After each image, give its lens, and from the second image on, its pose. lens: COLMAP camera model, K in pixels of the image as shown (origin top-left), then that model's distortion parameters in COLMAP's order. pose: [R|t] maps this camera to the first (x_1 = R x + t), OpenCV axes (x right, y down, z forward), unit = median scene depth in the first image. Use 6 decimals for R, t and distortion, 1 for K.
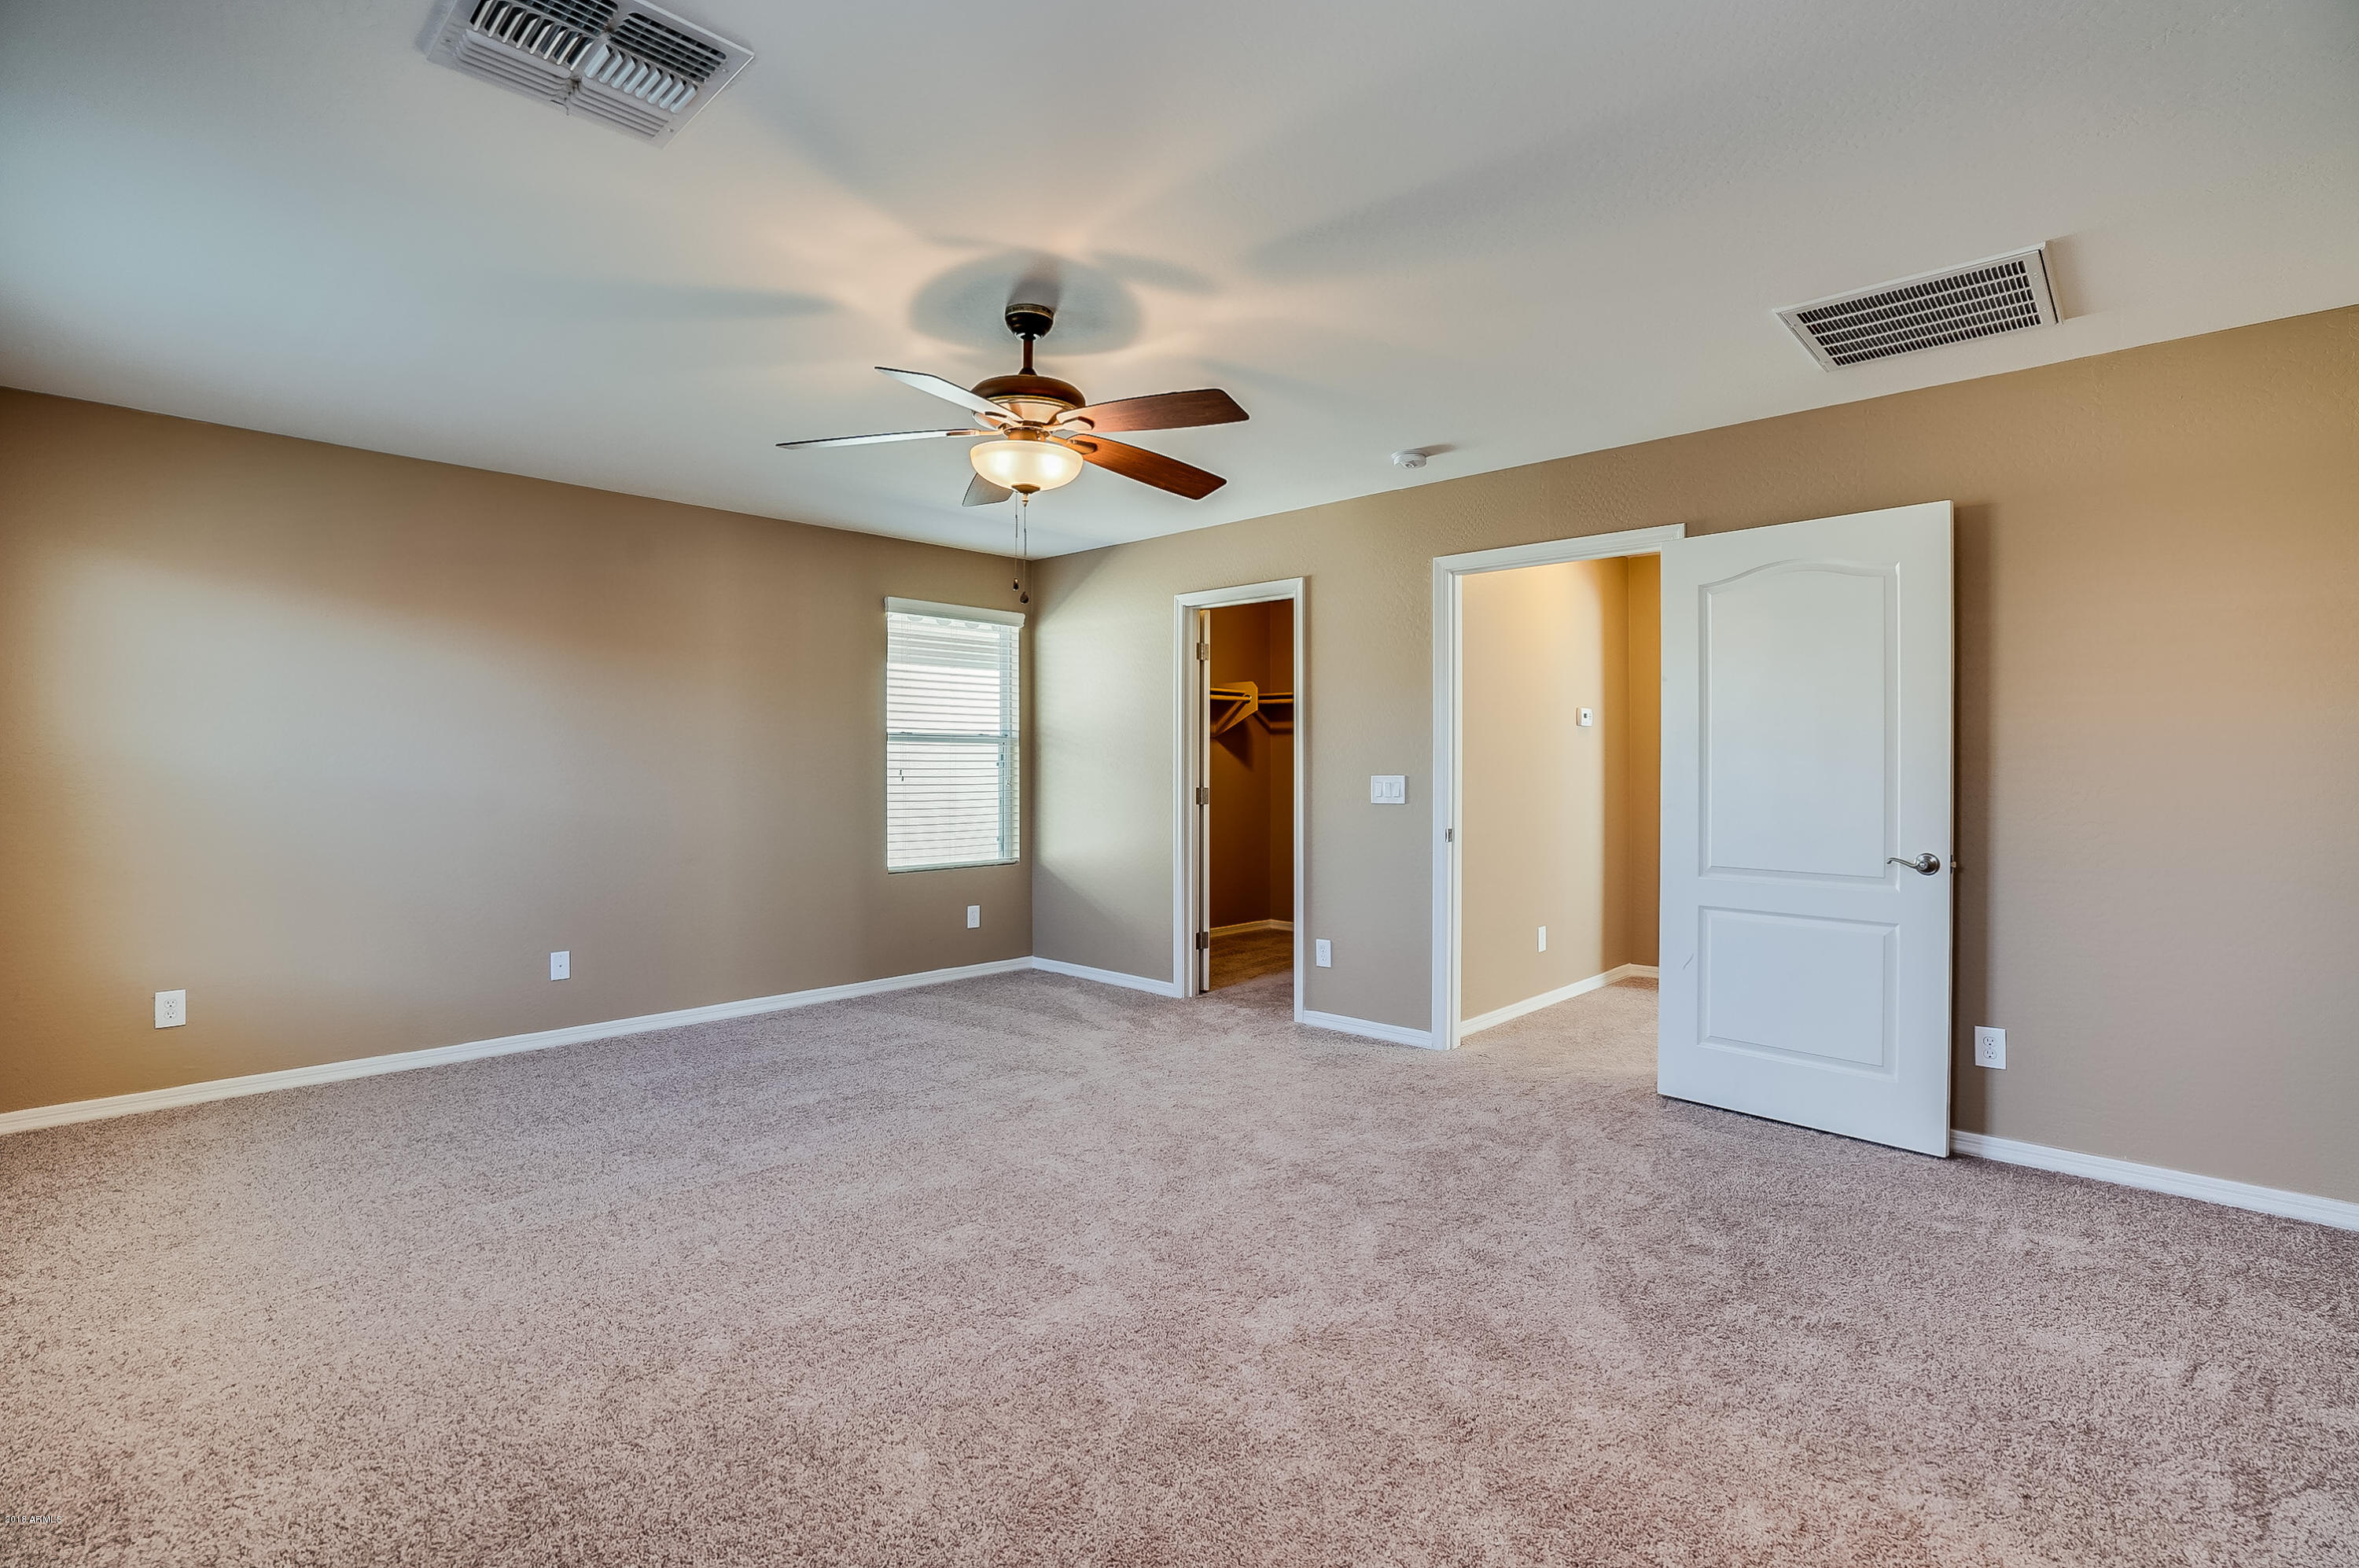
lens RADIAL K [[1100.2, 0, 1176.7], [0, 1100.2, 773.6], [0, 0, 1]] dist [-0.054617, 0.019621]
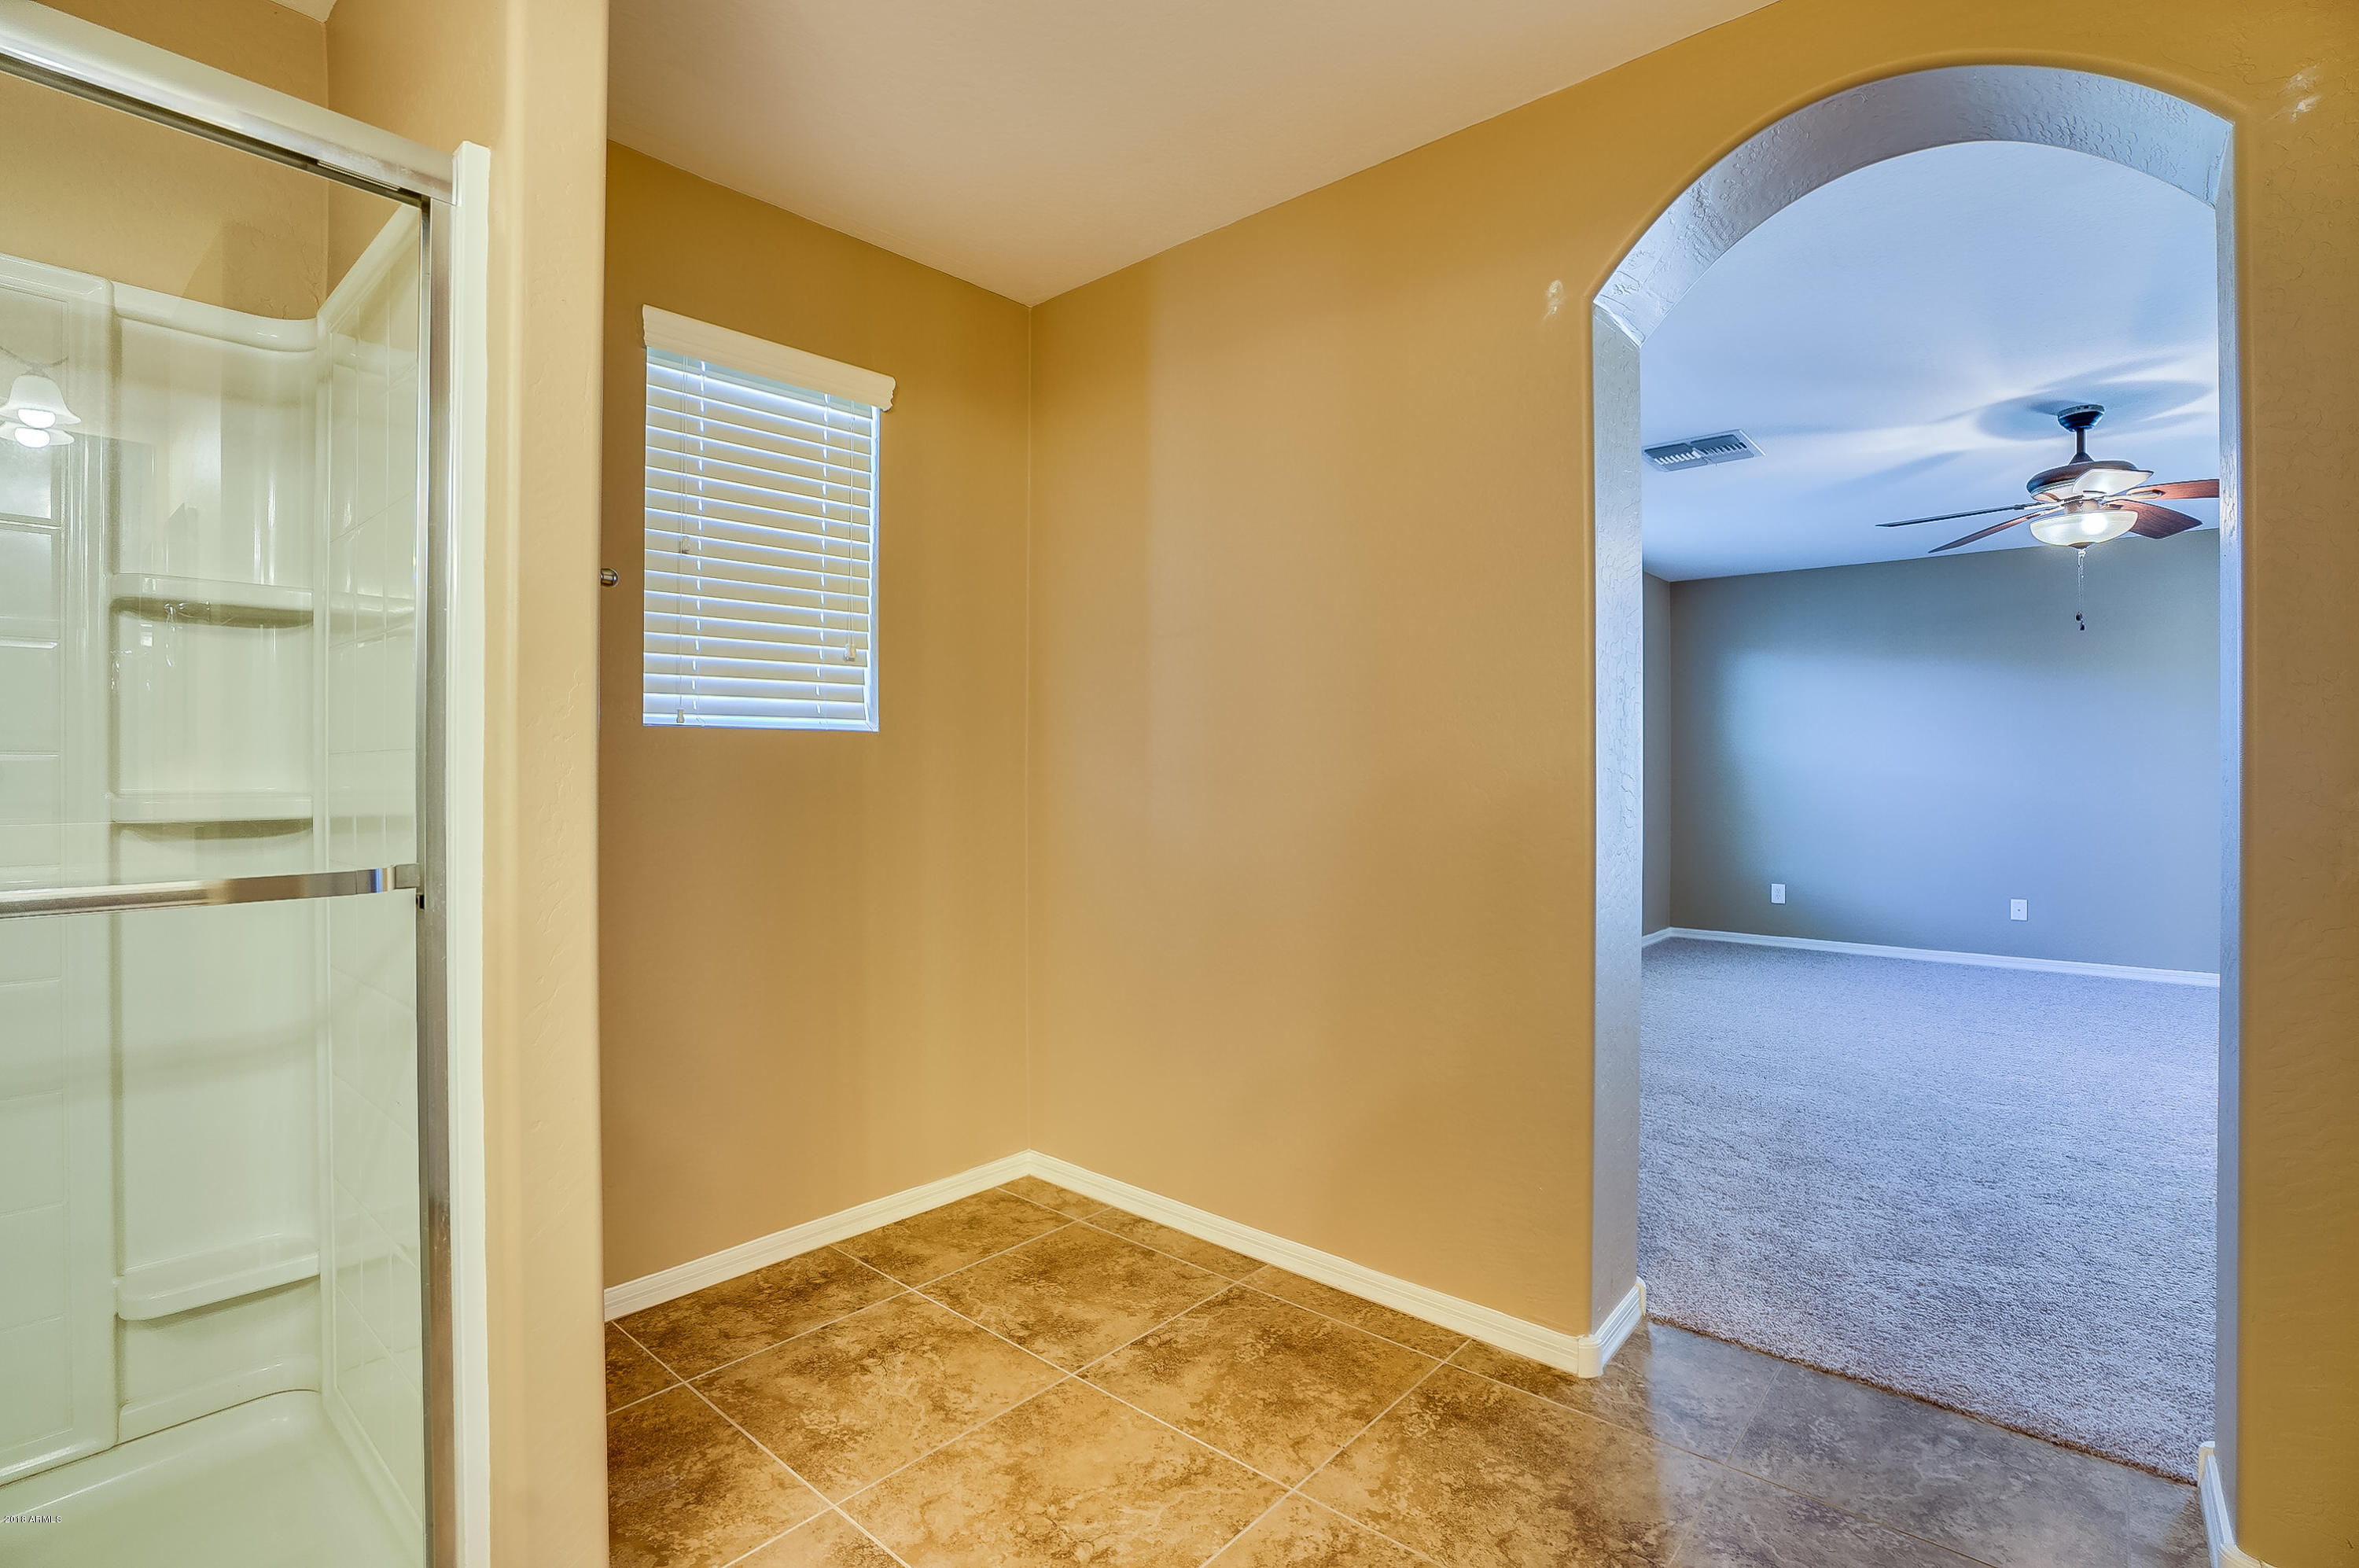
lens RADIAL K [[1100.2, 0, 1176.7], [0, 1100.2, 773.6], [0, 0, 1]] dist [-0.054617, 0.019621]
pose [[0.044846, -0.001673, -0.998992, 1.119292], [-0.007282, 0.999971, -0.002001, 0.030934], [0.998967, 0.007365, 0.044833, -0.159709]]
